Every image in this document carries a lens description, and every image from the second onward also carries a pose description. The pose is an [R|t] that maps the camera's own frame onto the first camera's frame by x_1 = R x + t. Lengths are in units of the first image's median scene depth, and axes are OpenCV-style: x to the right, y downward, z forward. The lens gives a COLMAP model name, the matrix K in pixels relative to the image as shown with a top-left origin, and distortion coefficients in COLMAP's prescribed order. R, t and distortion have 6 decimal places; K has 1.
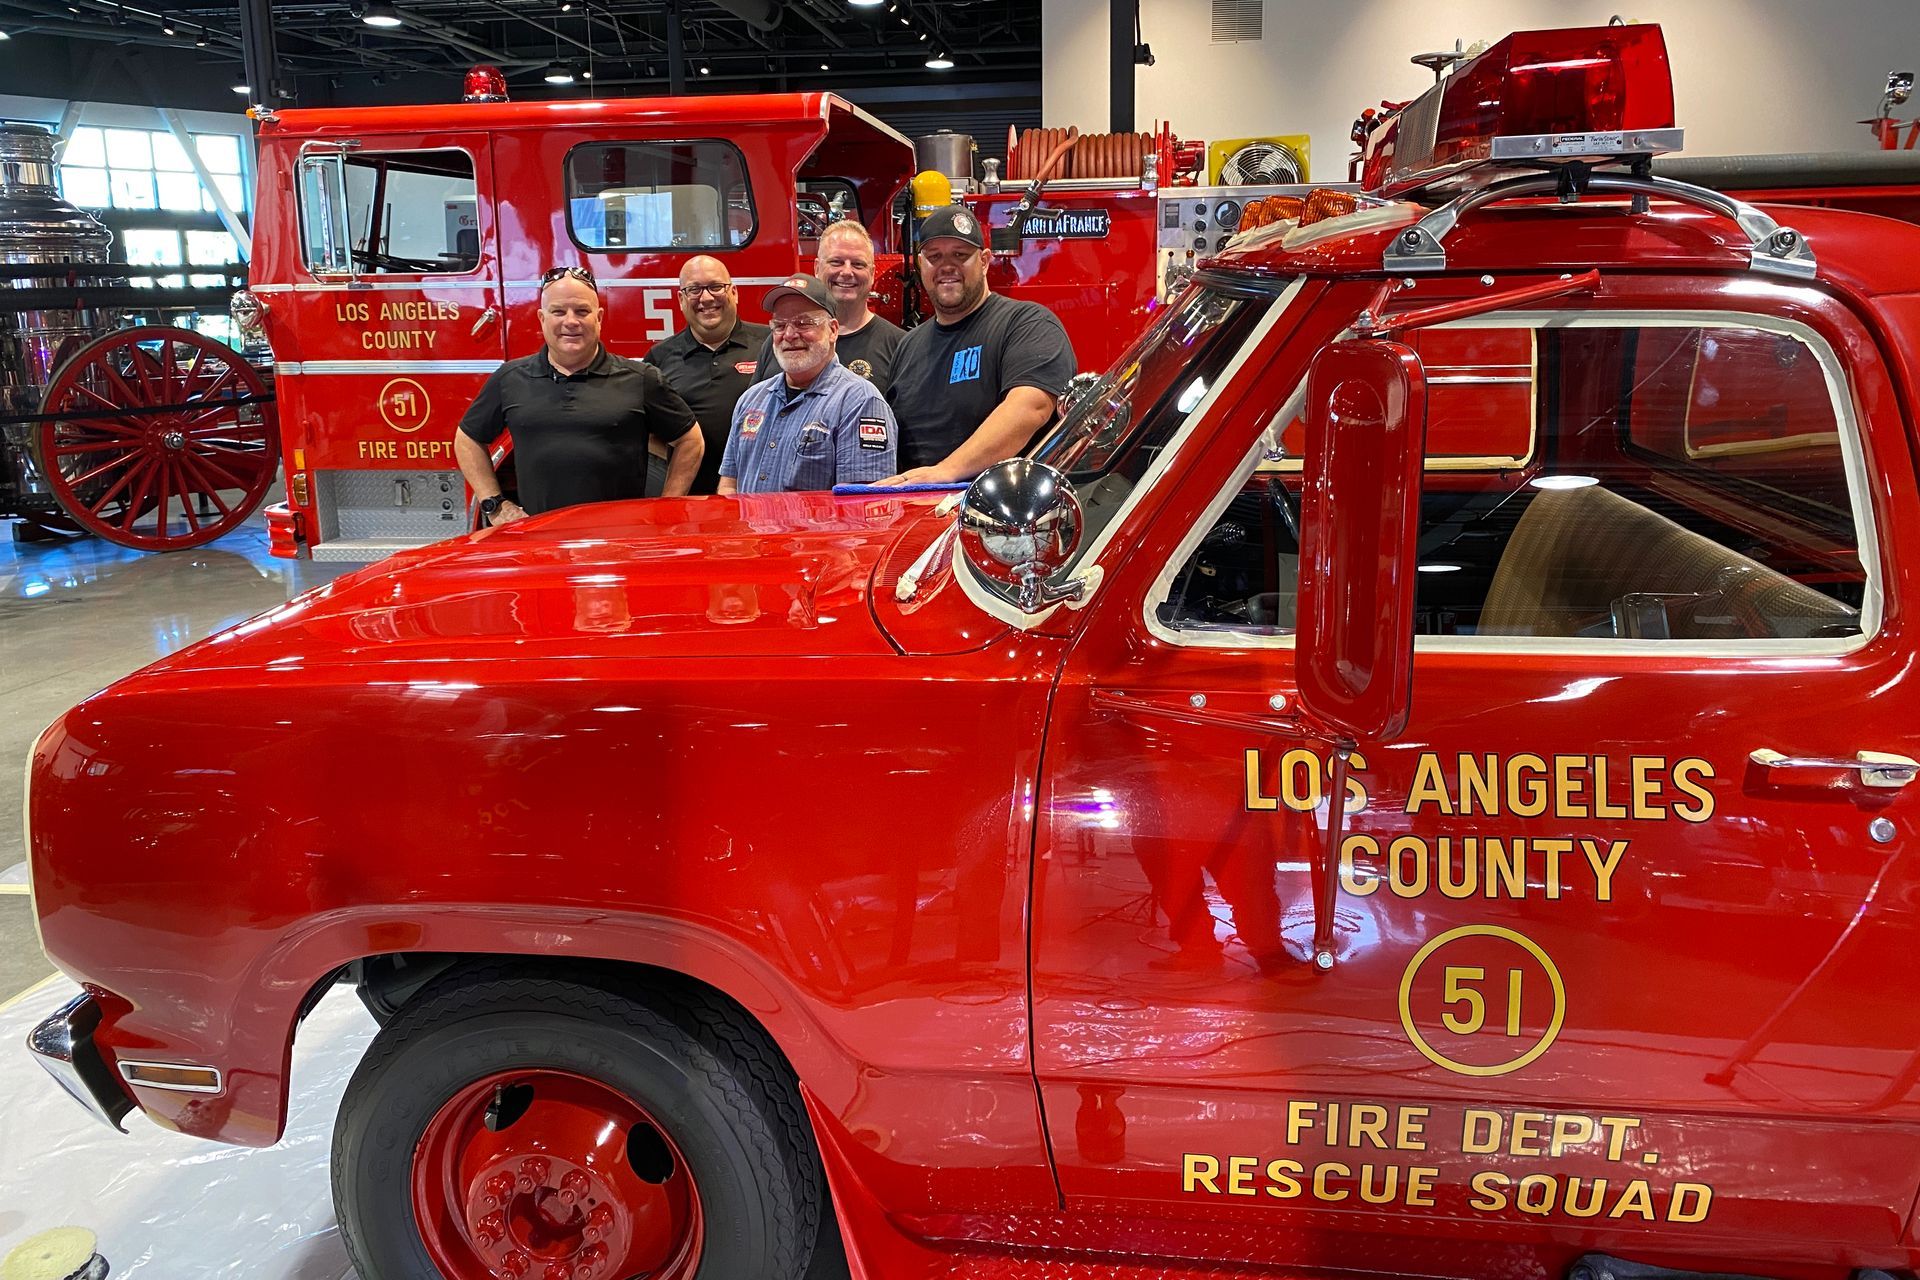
lens RADIAL K [[1447.5, 0, 966.7], [0, 1447.5, 555.2], [0, 0, 1]] dist [0.033512, -0.055587]
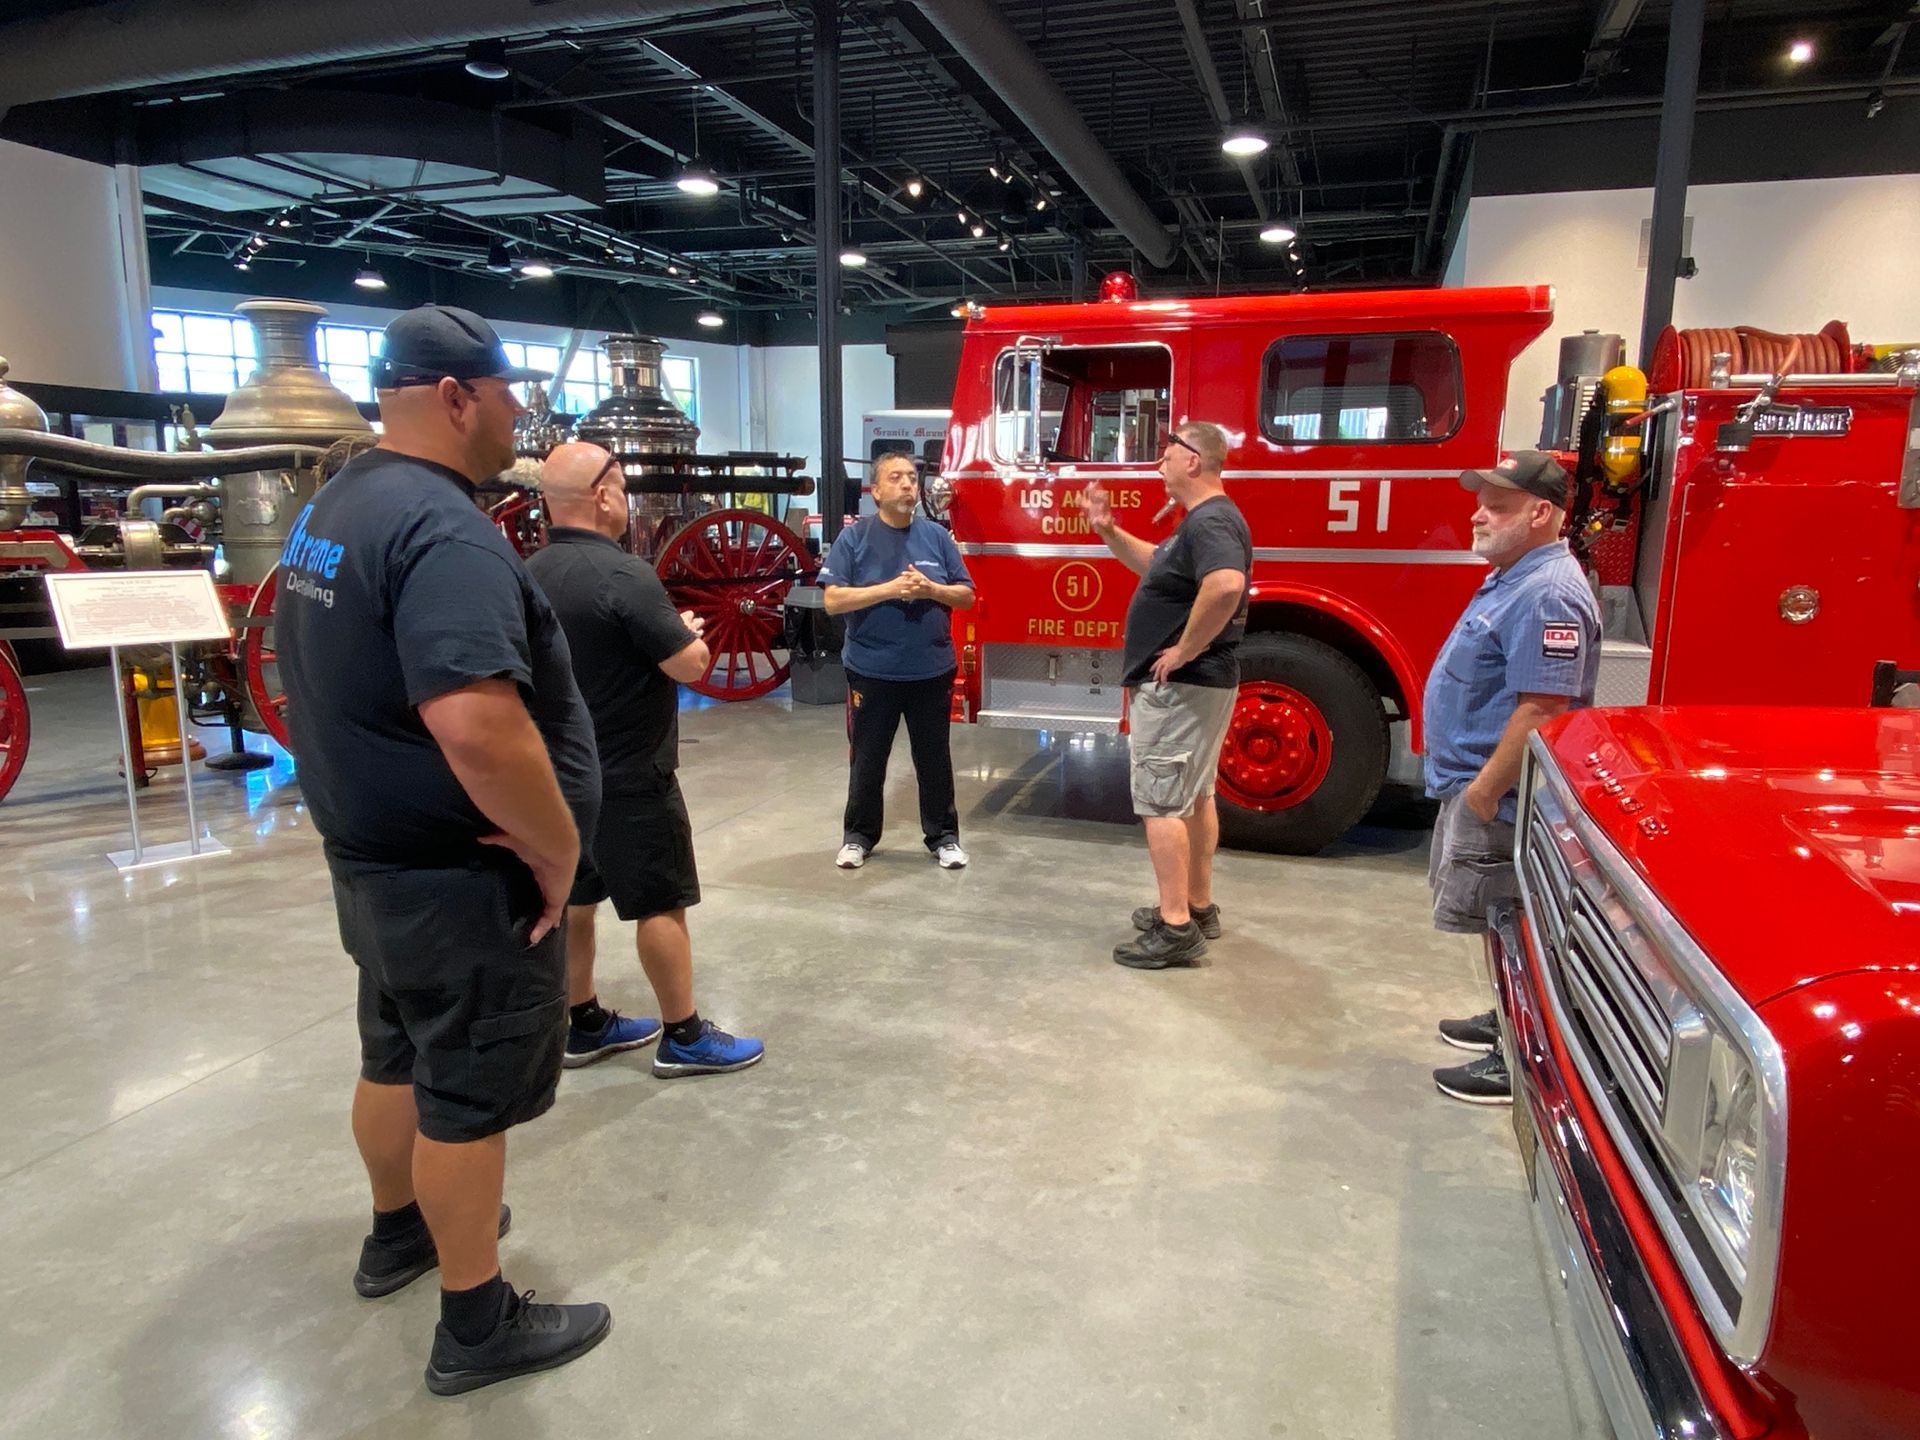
lens RADIAL K [[1194.6, 0, 985.6], [0, 1194.6, 746.9], [0, 0, 1]] dist [0.003132, -0.001666]
pose [[0.984902, 0.058719, -0.162852, -1.049036], [-0.054902, 0.998103, 0.027845, -0.020746], [0.164178, -0.018484, 0.986258, 0.420232]]
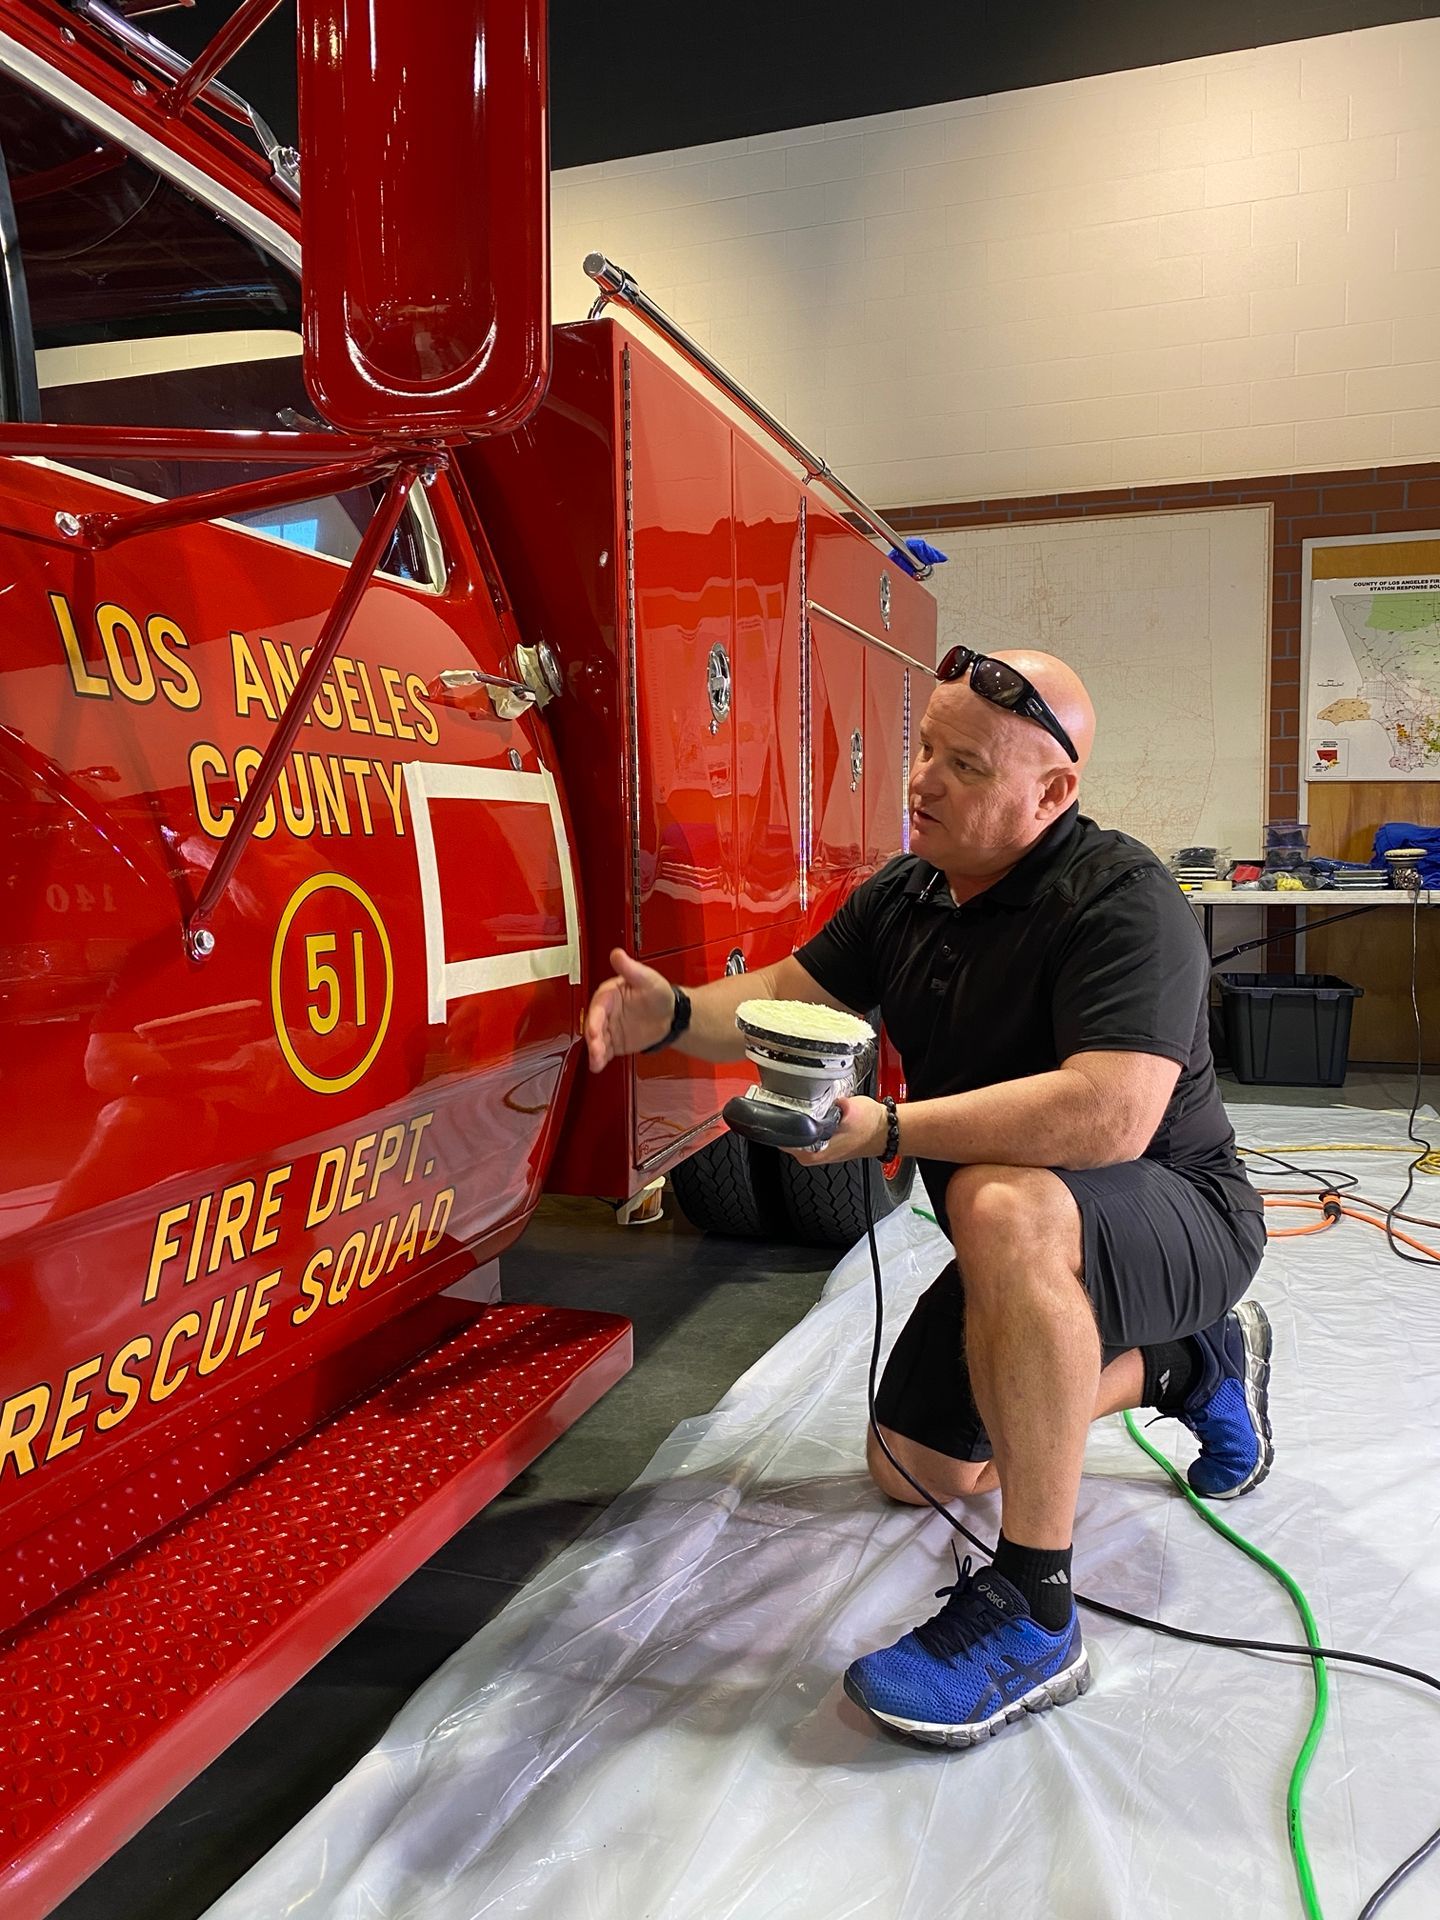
lens RADIAL K [[1457.9, 0, 720.0], [0, 1457.9, 960.0], [0, 0, 1]] dist [-0.000059, -0.013009]
pose [[0.168802, -0.055600, 0.984081, -0.317880], [0.183756, 0.982679, 0.024000, 0.299928], [-0.968369, 0.176780, 0.176095, 0.652817]]
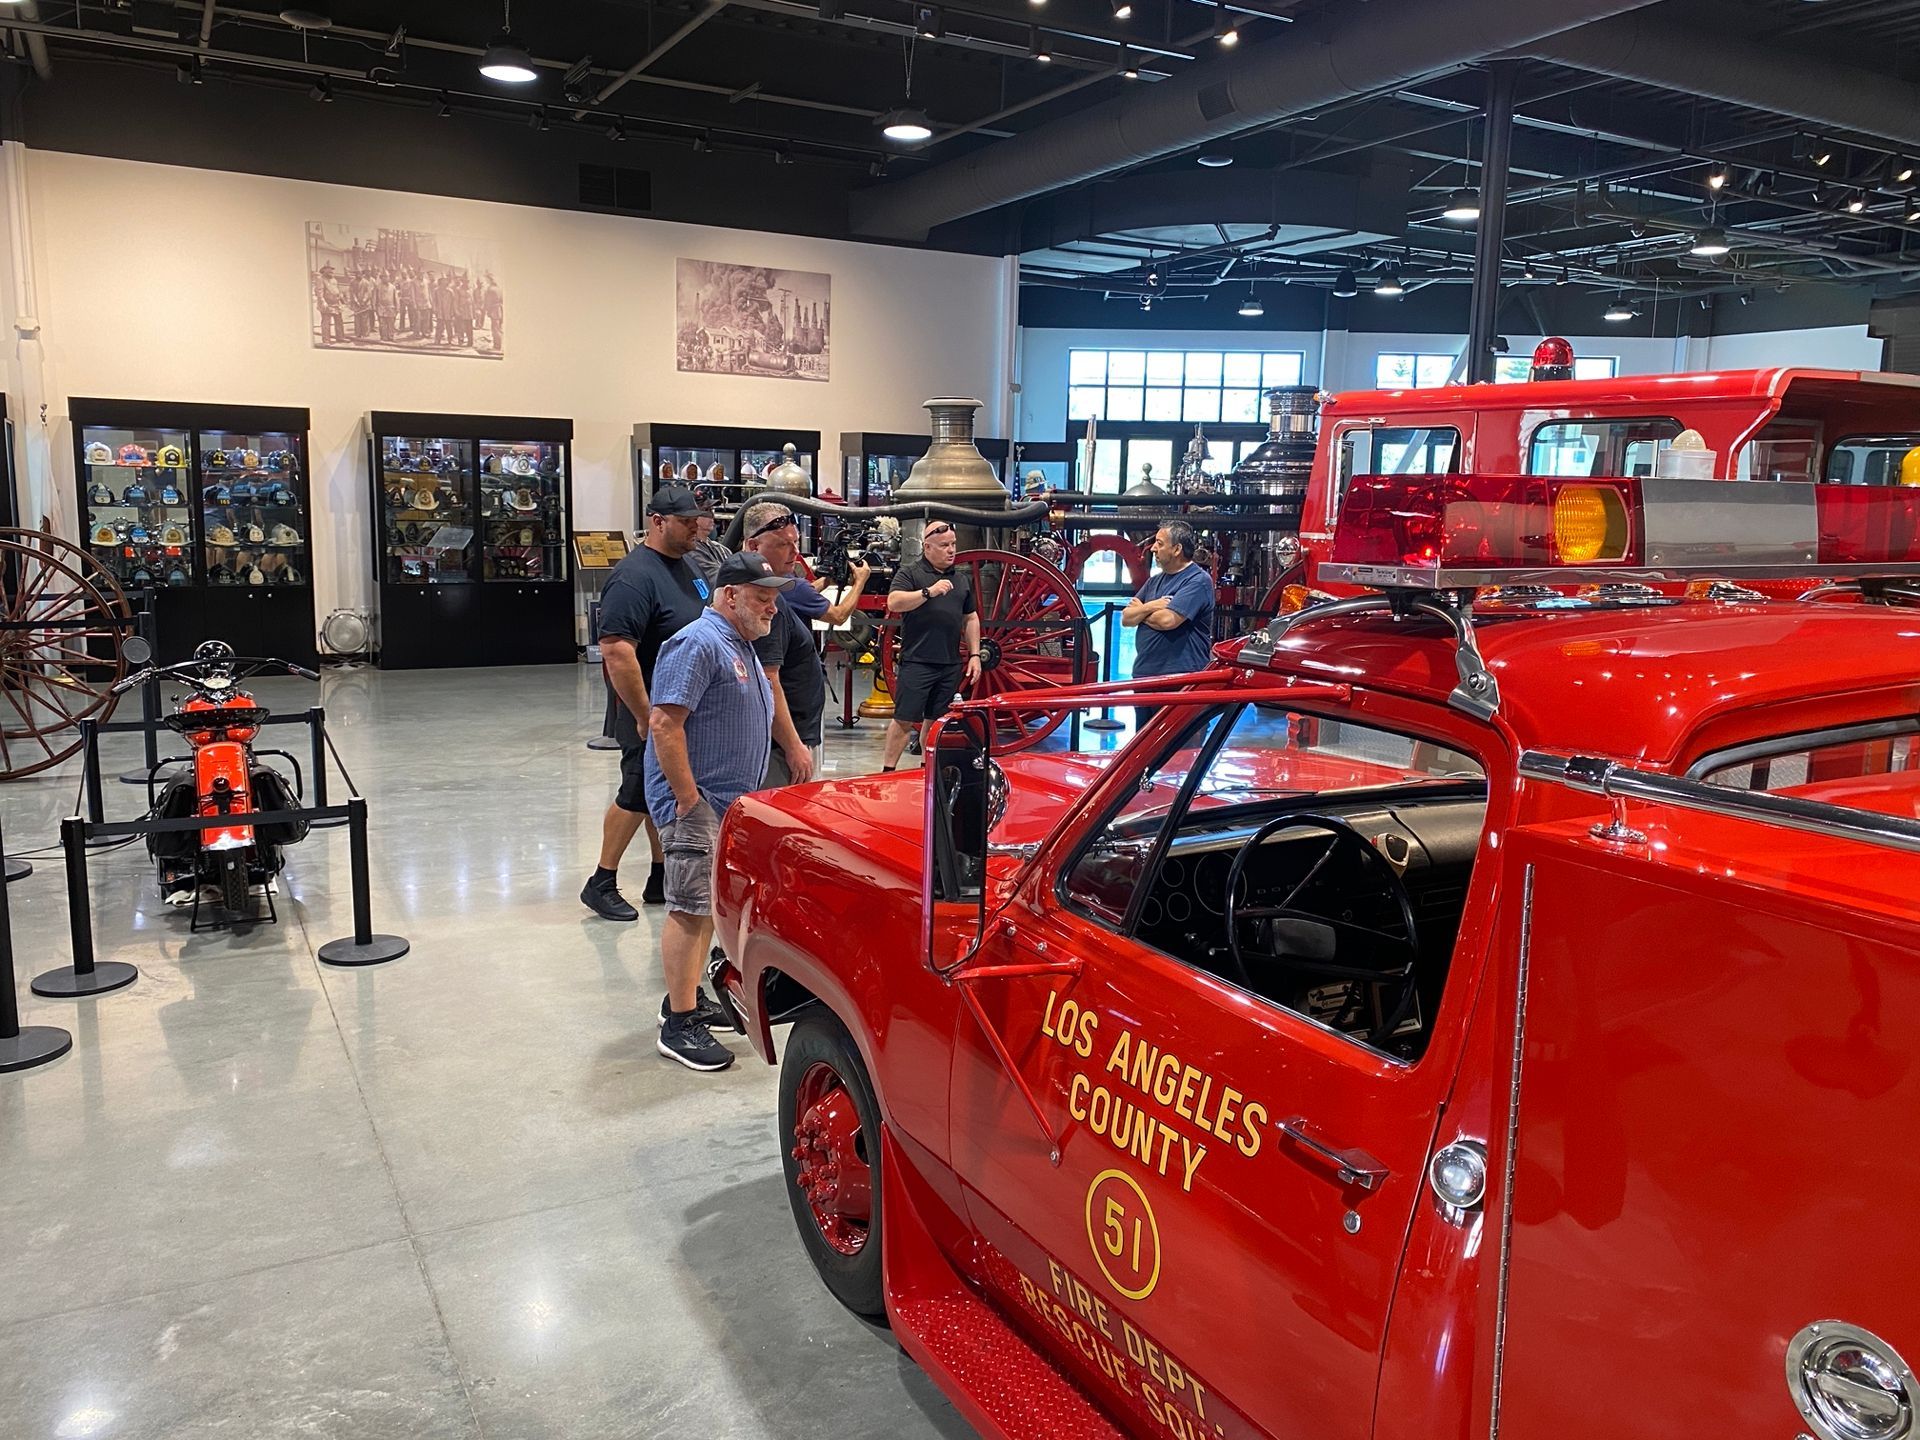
lens RADIAL K [[1455.0, 0, 917.8], [0, 1455.0, 695.2], [0, 0, 1]] dist [0.026386, -0.008708]
pose [[0.580223, 0.142237, -0.801941, 1.160965], [-0.174552, 0.983470, 0.048141, -0.182283], [0.795533, 0.112048, 0.595460, 0.035658]]
